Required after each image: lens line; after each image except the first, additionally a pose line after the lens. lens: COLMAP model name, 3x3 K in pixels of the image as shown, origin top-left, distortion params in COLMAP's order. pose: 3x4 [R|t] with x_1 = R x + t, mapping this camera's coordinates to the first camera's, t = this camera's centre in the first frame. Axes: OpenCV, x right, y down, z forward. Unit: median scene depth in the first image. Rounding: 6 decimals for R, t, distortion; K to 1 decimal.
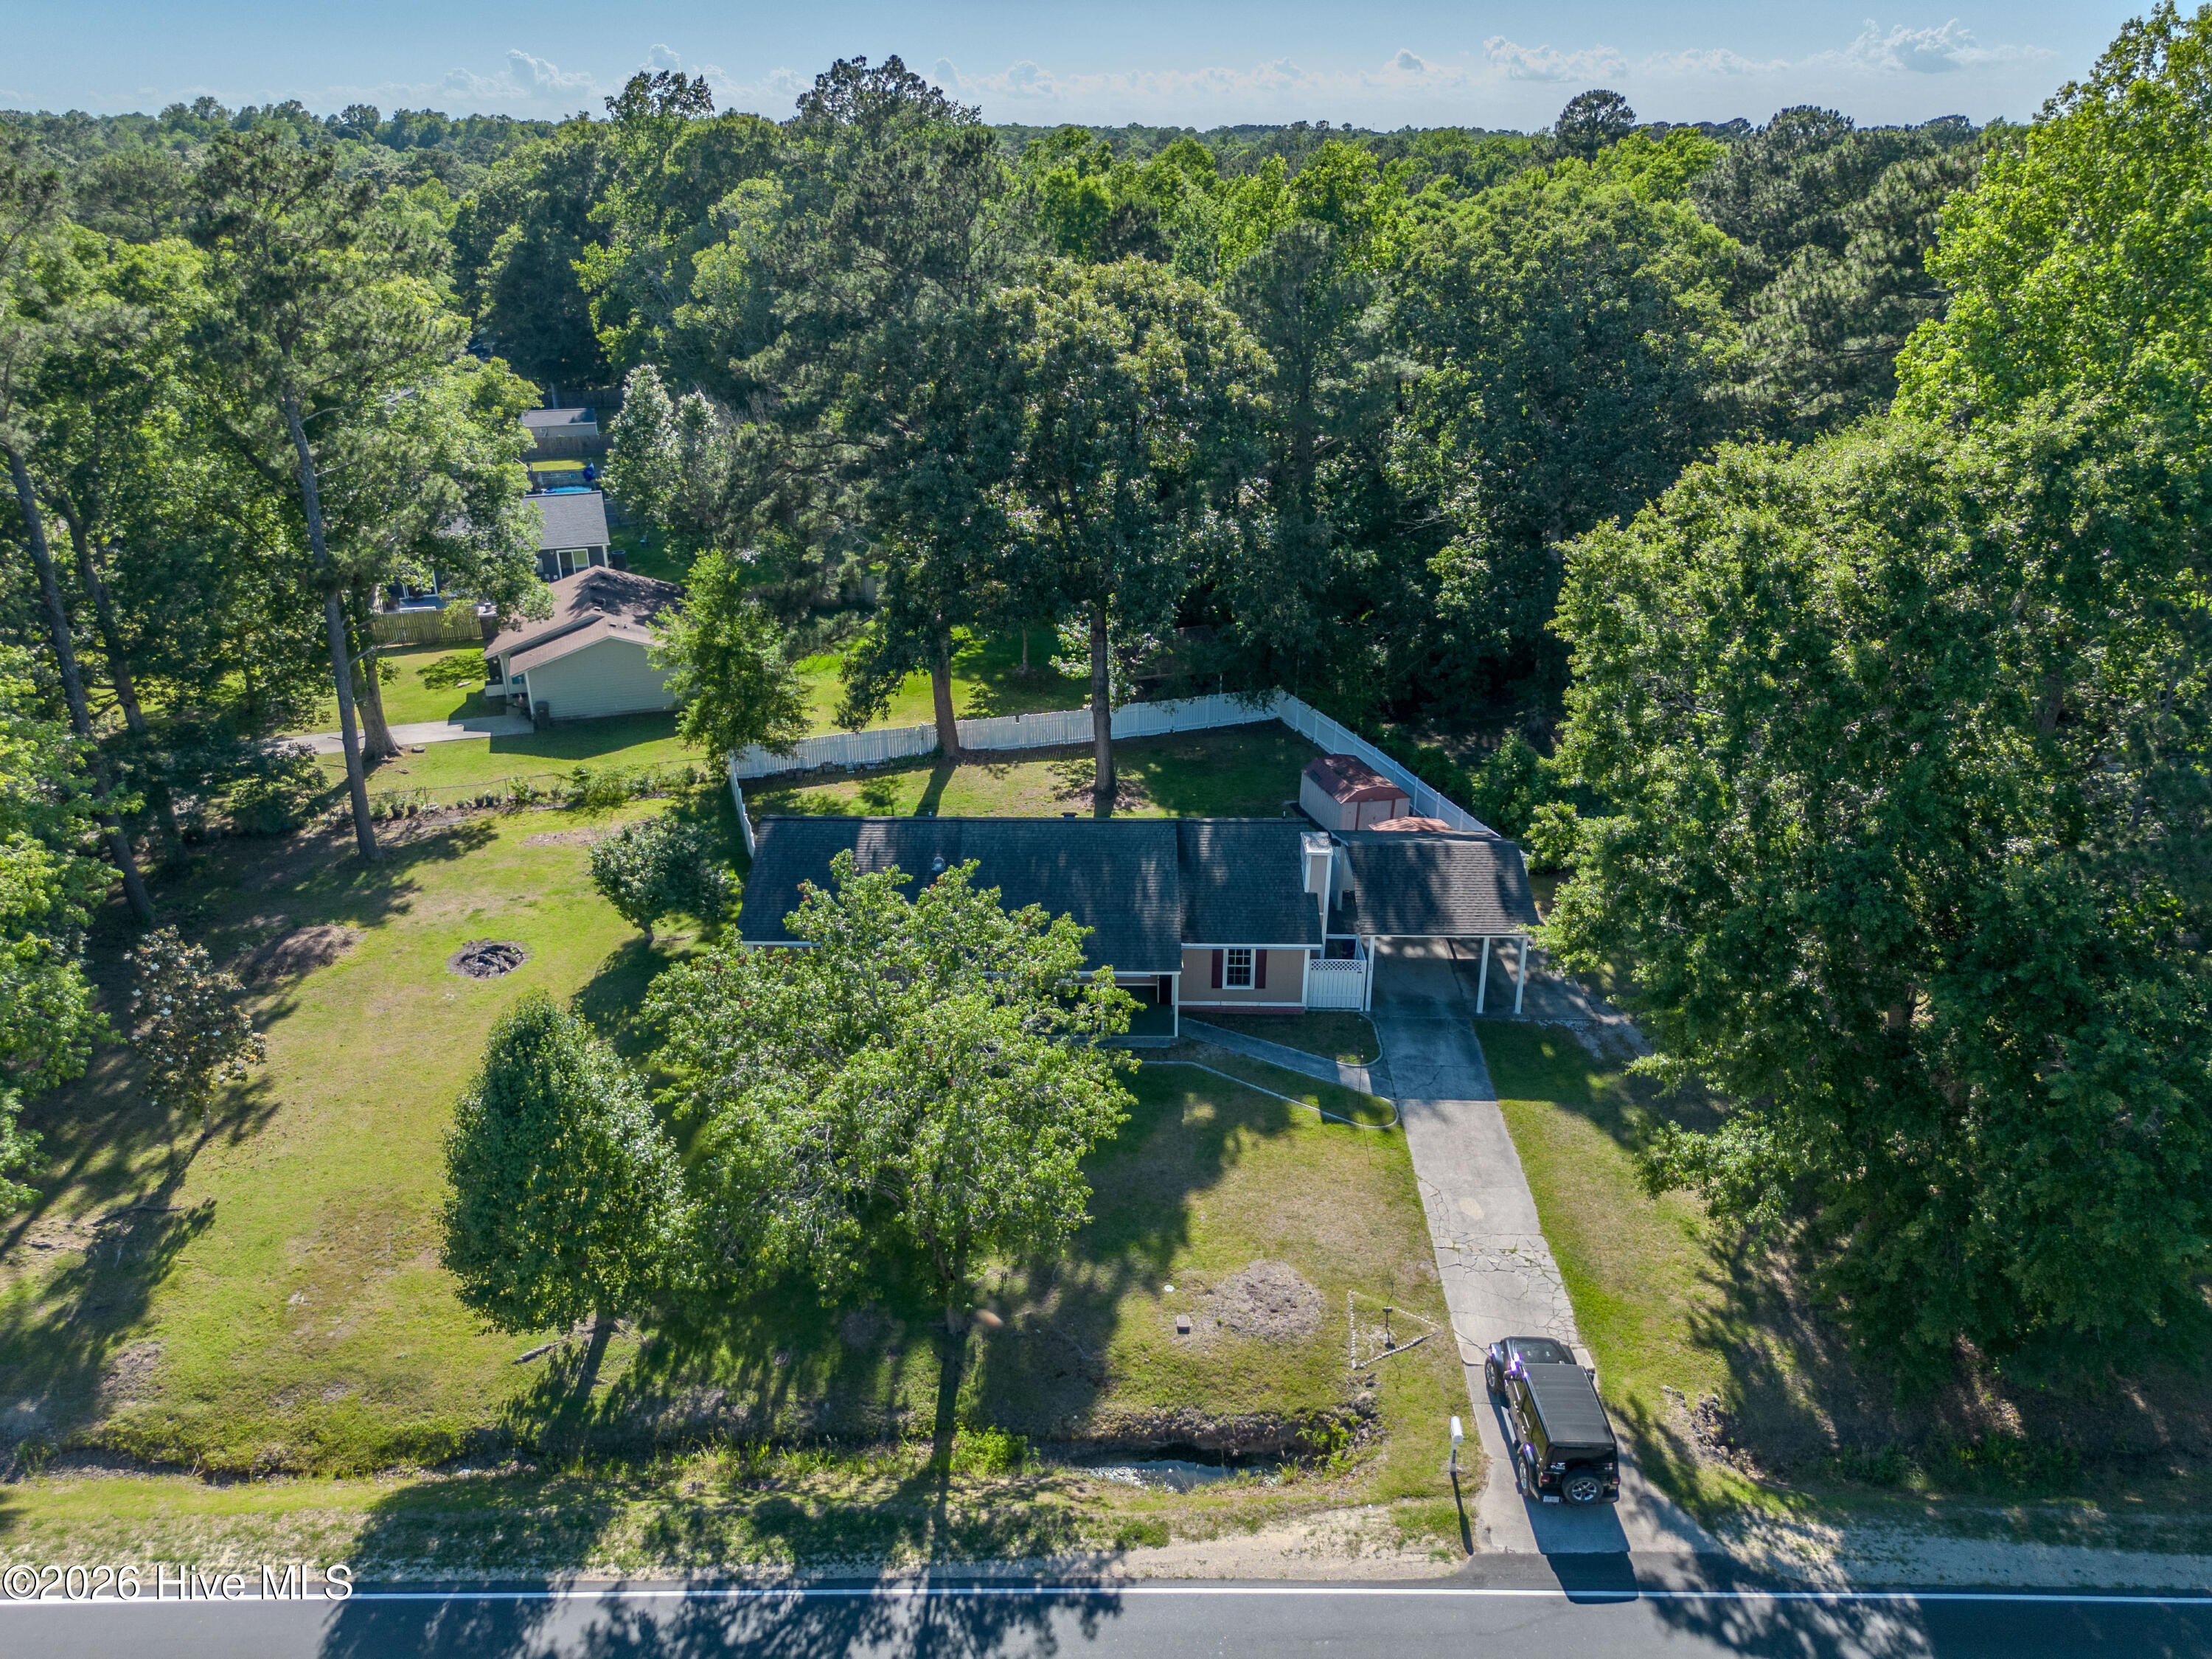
lens RADIAL K [[1561.1, 0, 1114.1], [0, 1561.1, 786.5], [0, 0, 1]] dist [0.073698, -0.047596]
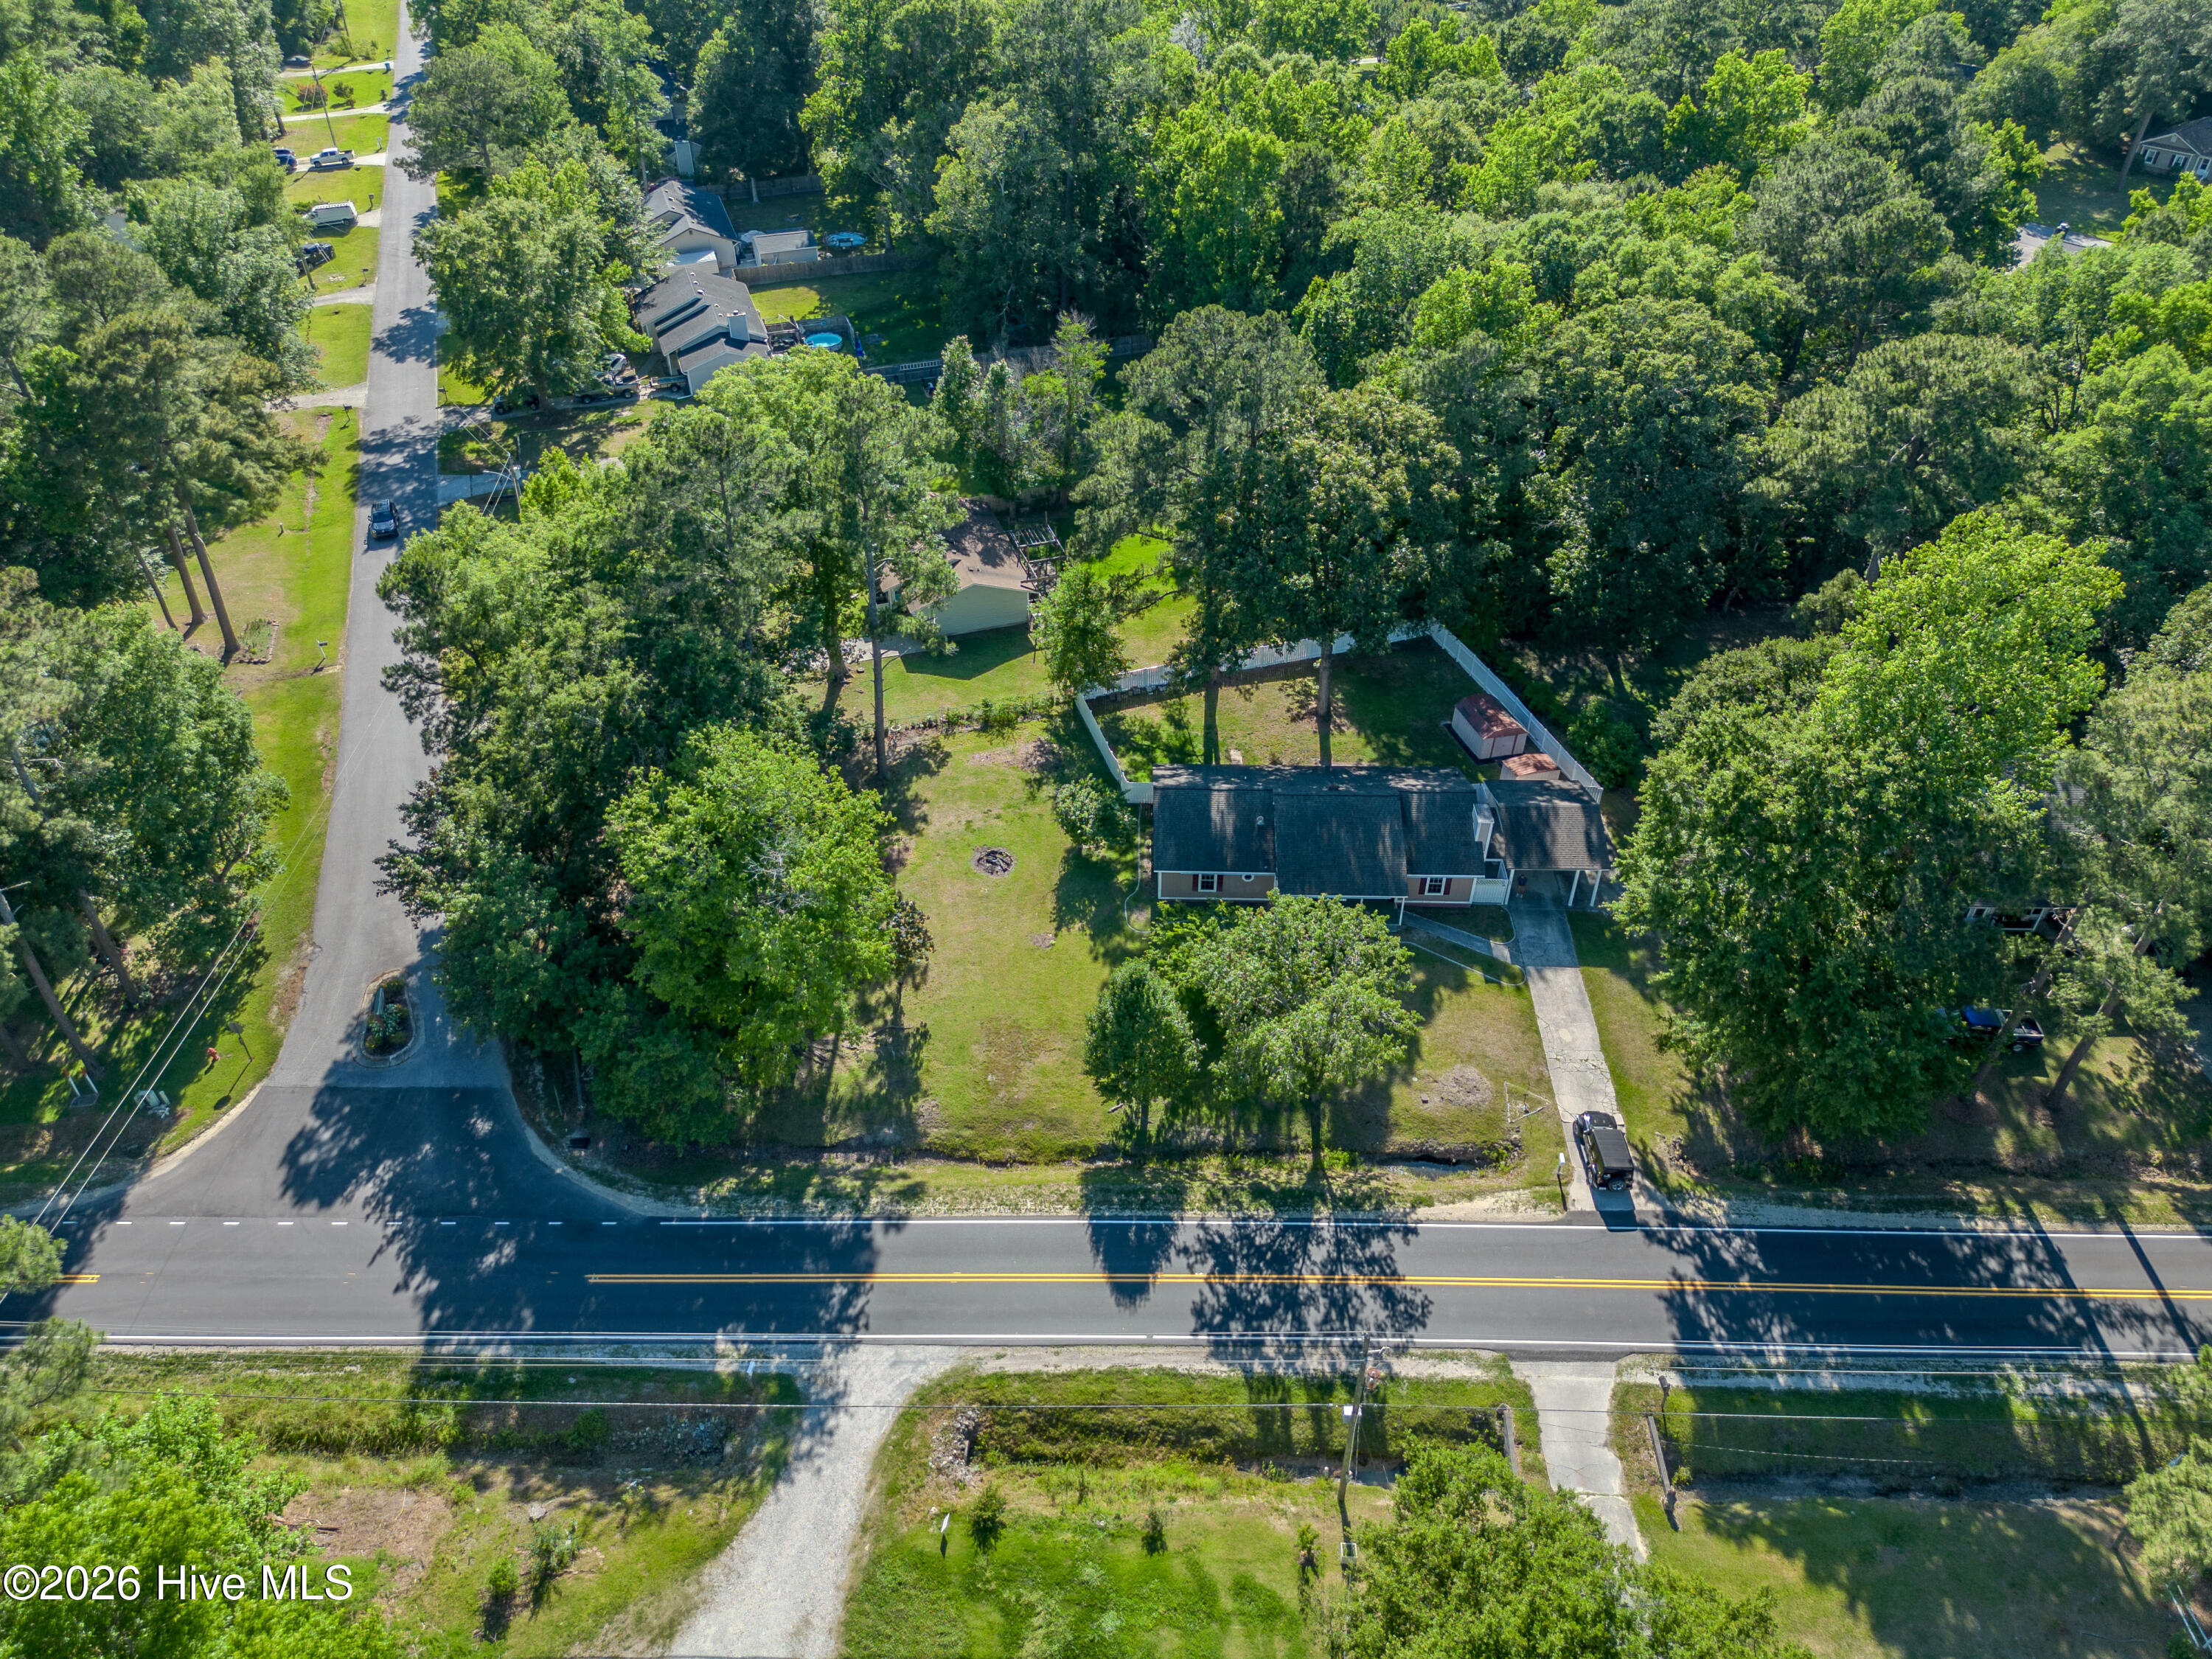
lens RADIAL K [[1561.1, 0, 1114.1], [0, 1561.1, 786.5], [0, 0, 1]] dist [0.073698, -0.047596]
pose [[0.999957, 0.002036, -0.009039, -0.380464], [0.000584, 0.959774, 0.280772, -0.694103], [0.009247, -0.280765, 0.959732, -0.954402]]
